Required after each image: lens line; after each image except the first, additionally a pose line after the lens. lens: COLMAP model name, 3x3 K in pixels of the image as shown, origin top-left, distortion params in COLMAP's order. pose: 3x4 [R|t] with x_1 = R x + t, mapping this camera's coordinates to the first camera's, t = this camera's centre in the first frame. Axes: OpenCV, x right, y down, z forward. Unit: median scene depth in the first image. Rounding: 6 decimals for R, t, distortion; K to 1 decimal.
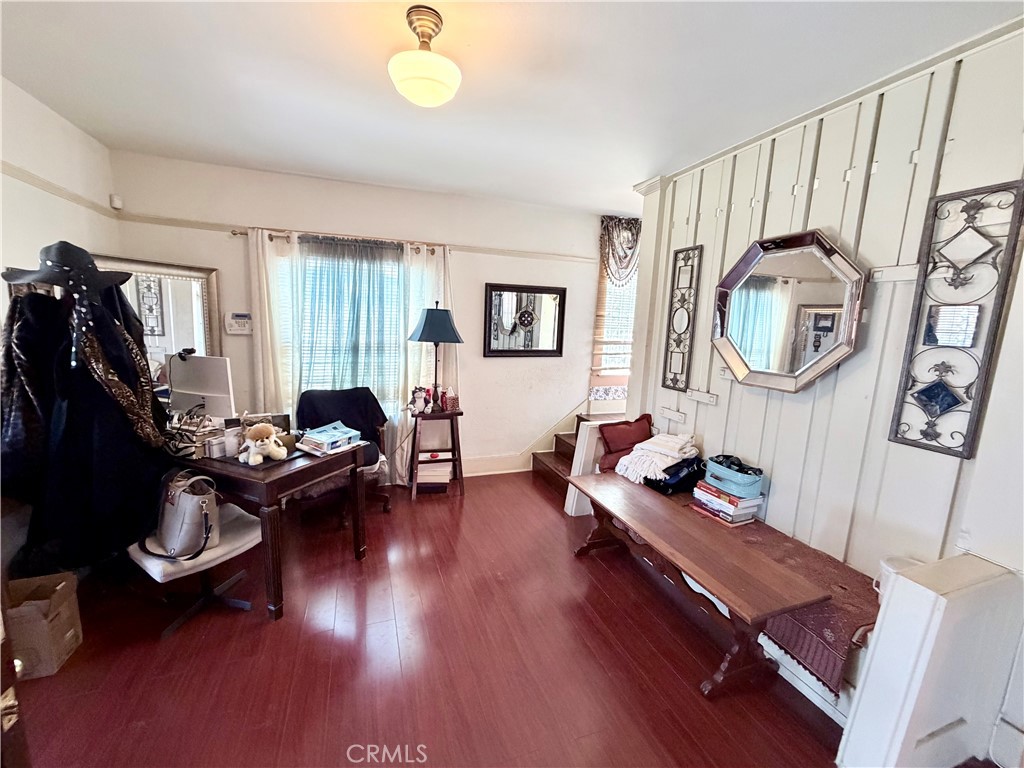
lens RADIAL K [[410.4, 0, 501.6], [0, 410.4, 381.6], [0, 0, 1]] dist [-0.001440, 0.000559]
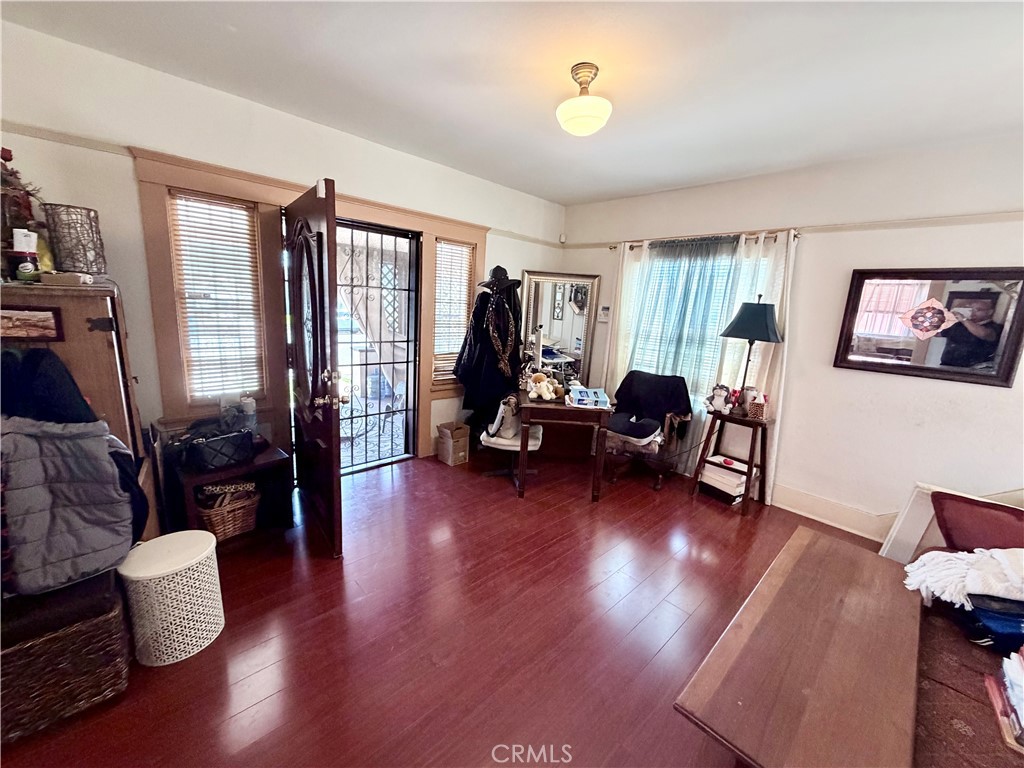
lens RADIAL K [[410.4, 0, 508.1], [0, 410.4, 379.7], [0, 0, 1]] dist [-0.001440, 0.000559]
pose [[0.395505, 0.163722, -0.903754, 0.466020], [-0.179905, 0.978733, 0.098574, -0.002890], [0.900672, 0.123604, 0.416548, 0.151835]]
